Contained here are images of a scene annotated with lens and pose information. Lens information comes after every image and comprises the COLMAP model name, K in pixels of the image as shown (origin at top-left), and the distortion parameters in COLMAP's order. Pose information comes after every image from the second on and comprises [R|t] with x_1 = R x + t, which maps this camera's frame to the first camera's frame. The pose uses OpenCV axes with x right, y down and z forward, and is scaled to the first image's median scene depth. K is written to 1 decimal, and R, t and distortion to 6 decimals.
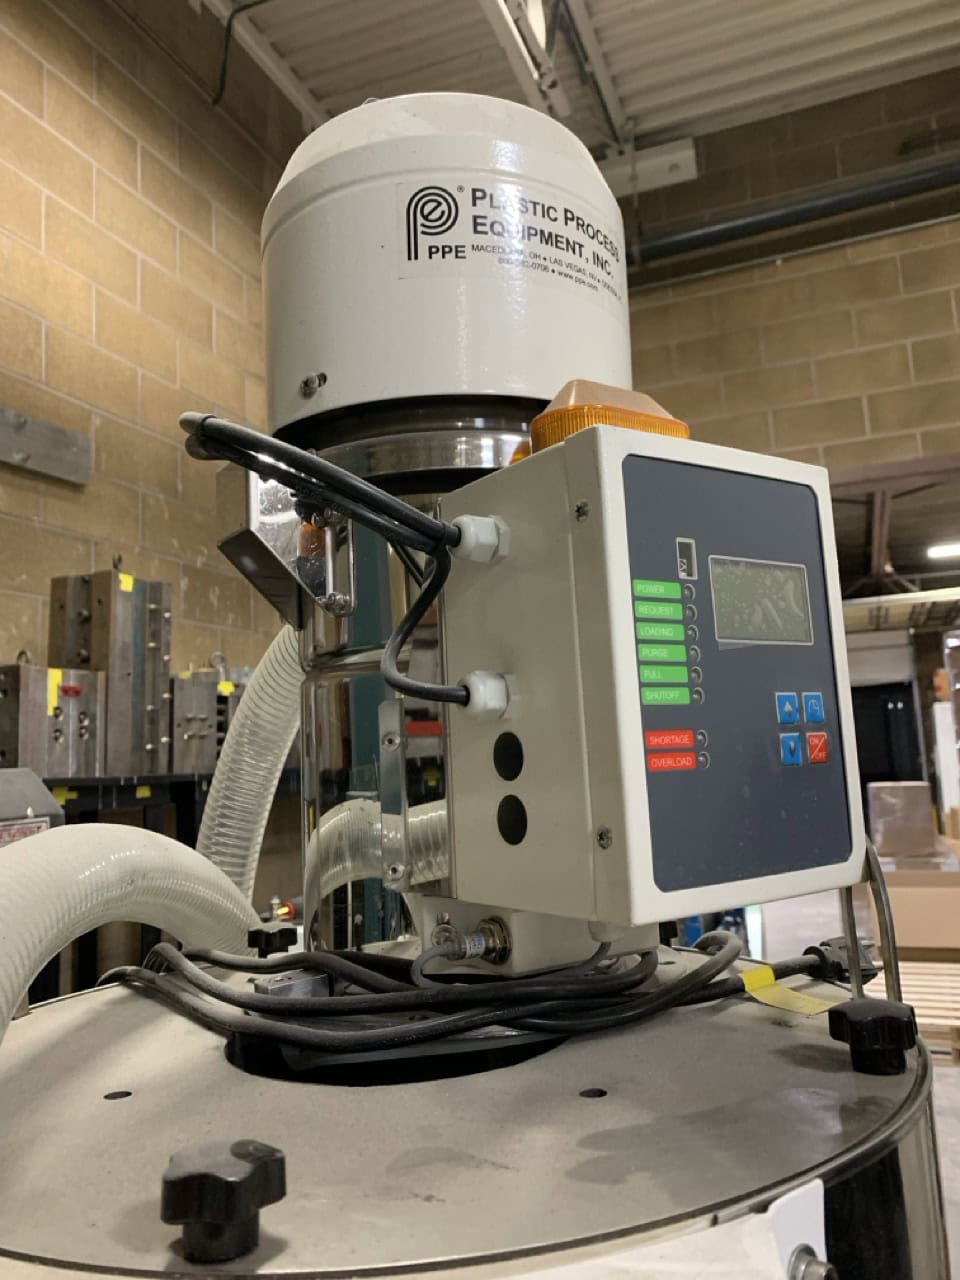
lens RADIAL K [[971.6, 0, 500.9], [0, 971.6, 642.6], [0, 0, 1]] dist [0.132404, -0.171127]
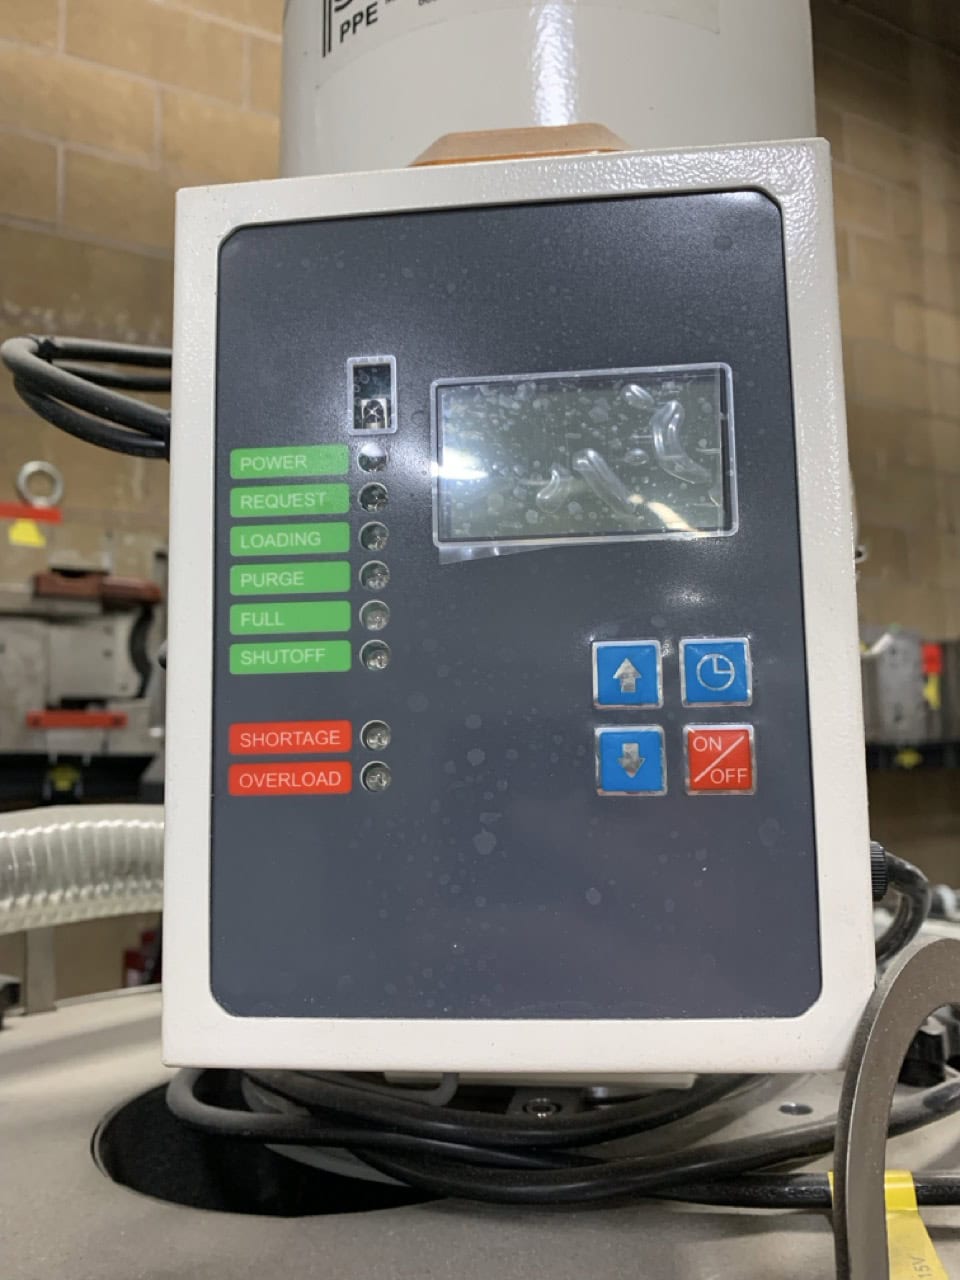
lens RADIAL K [[971.6, 0, 500.9], [0, 971.6, 642.6], [0, 0, 1]] dist [0.132404, -0.171127]
pose [[0.755387, -0.030657, -0.654562, 0.561309], [0.061429, 0.997819, 0.024158, 0.036959], [0.652393, -0.058458, 0.755623, 0.609065]]
